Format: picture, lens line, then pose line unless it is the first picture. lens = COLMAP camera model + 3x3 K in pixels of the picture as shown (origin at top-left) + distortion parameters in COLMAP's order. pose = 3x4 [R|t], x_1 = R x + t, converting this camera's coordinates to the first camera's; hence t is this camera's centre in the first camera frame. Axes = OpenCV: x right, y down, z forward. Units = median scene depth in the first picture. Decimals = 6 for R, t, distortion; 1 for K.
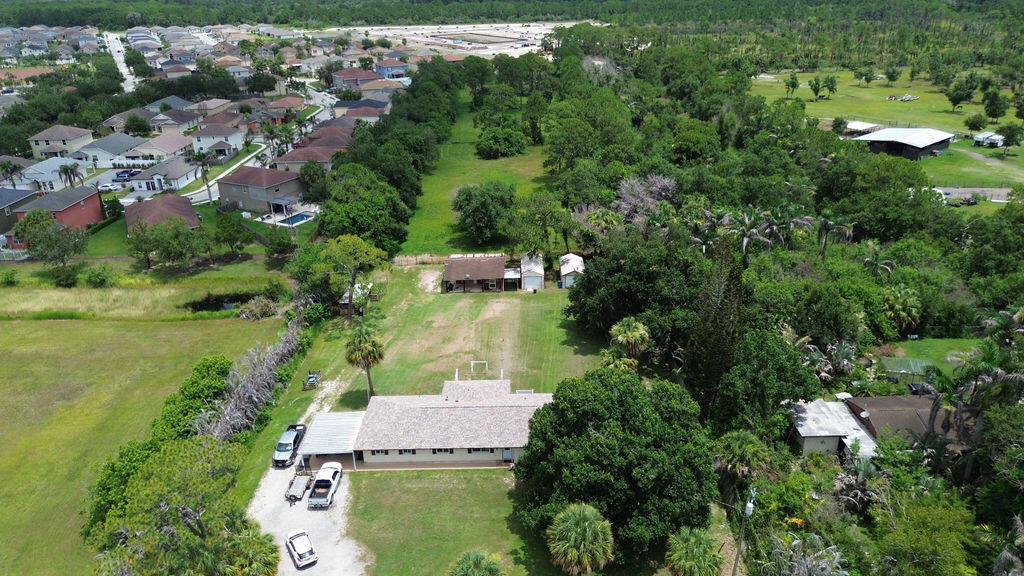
lens RADIAL K [[730.2, 0, 512.0], [0, 730.2, 288.0], [0, 0, 1]] dist [0.066916, -0.064308]
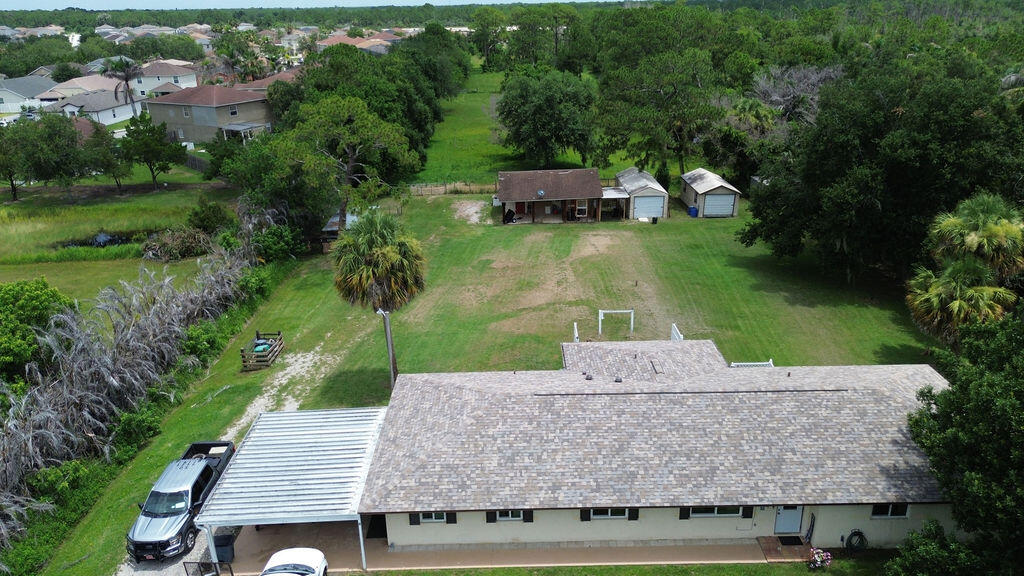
lens RADIAL K [[730.2, 0, 512.0], [0, 730.2, 288.0], [0, 0, 1]] dist [0.066916, -0.064308]
pose [[0.999782, -0.002498, 0.020725, -0.090518], [0.003302, 0.999240, -0.038841, 0.077047], [-0.020612, 0.038901, 0.999030, 0.388291]]
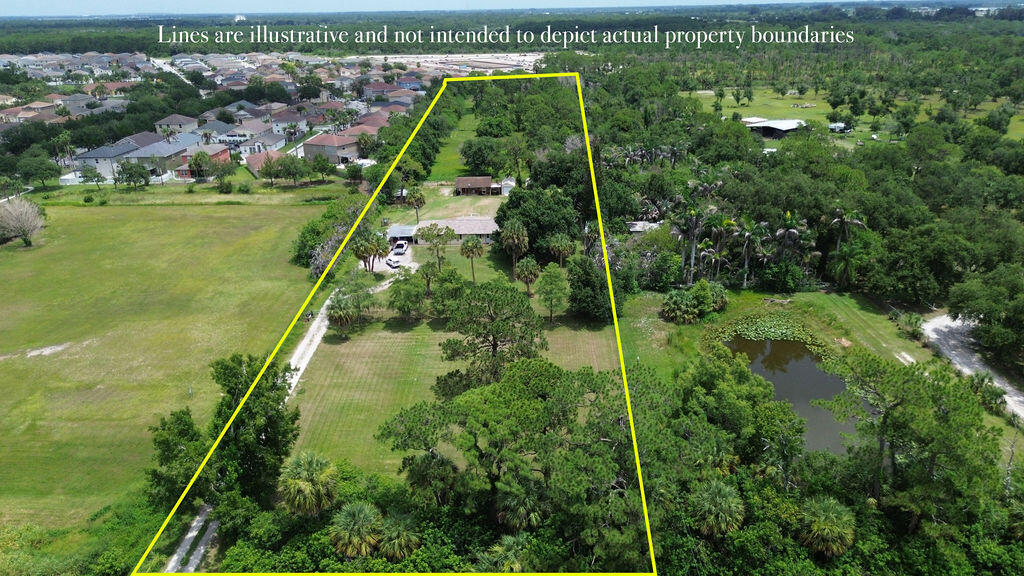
lens RADIAL K [[730.2, 0, 512.0], [0, 730.2, 288.0], [0, 0, 1]] dist [0.066916, -0.064308]
pose [[0.999961, 0.008556, -0.002010, 0.040173], [-0.008634, 0.999040, -0.042940, 0.272568], [0.001640, 0.042956, 0.999076, -0.626002]]
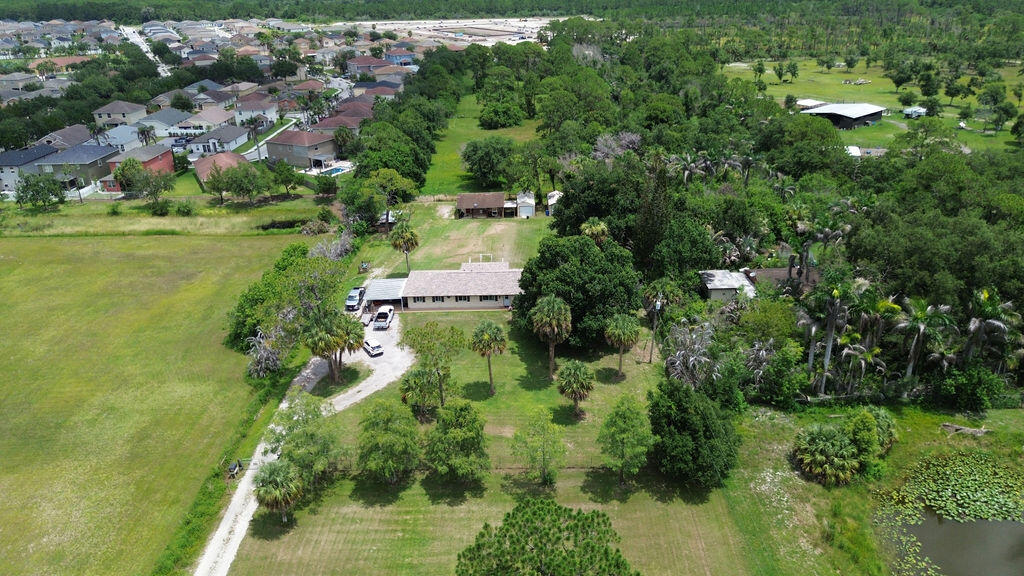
lens RADIAL K [[730.2, 0, 512.0], [0, 730.2, 288.0], [0, 0, 1]] dist [0.066916, -0.064308]
pose [[0.999995, 0.000674, 0.003127, -0.000397], [-0.000683, 0.999996, 0.002760, 0.118557], [-0.003125, -0.002762, 0.999991, -0.272176]]
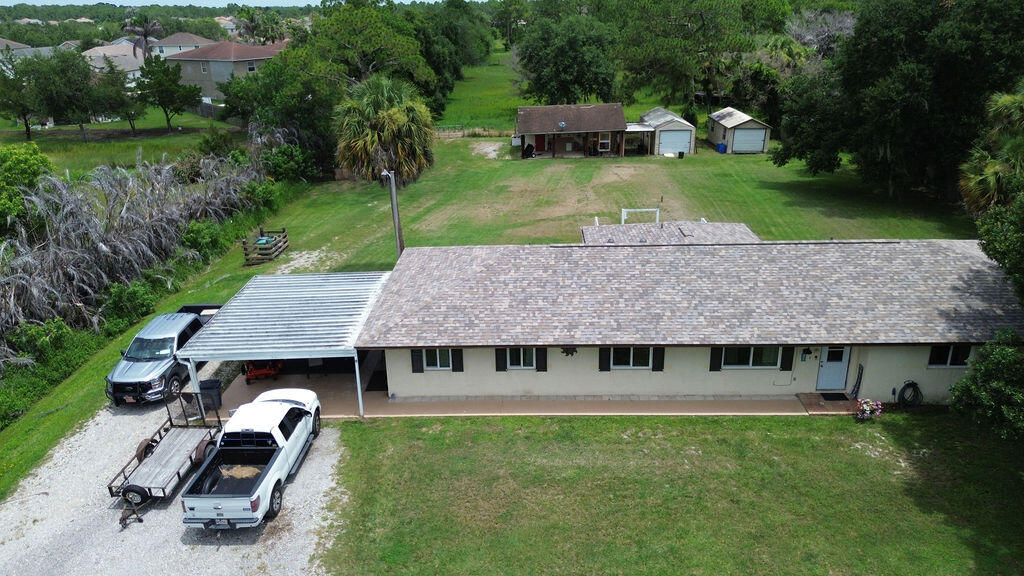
lens RADIAL K [[730.2, 0, 512.0], [0, 730.2, 288.0], [0, 0, 1]] dist [0.066916, -0.064308]
pose [[0.999935, 0.008304, -0.007750, -0.088042], [-0.008608, 0.999159, -0.040098, 0.123509], [0.007410, 0.040162, 0.999166, 0.410606]]
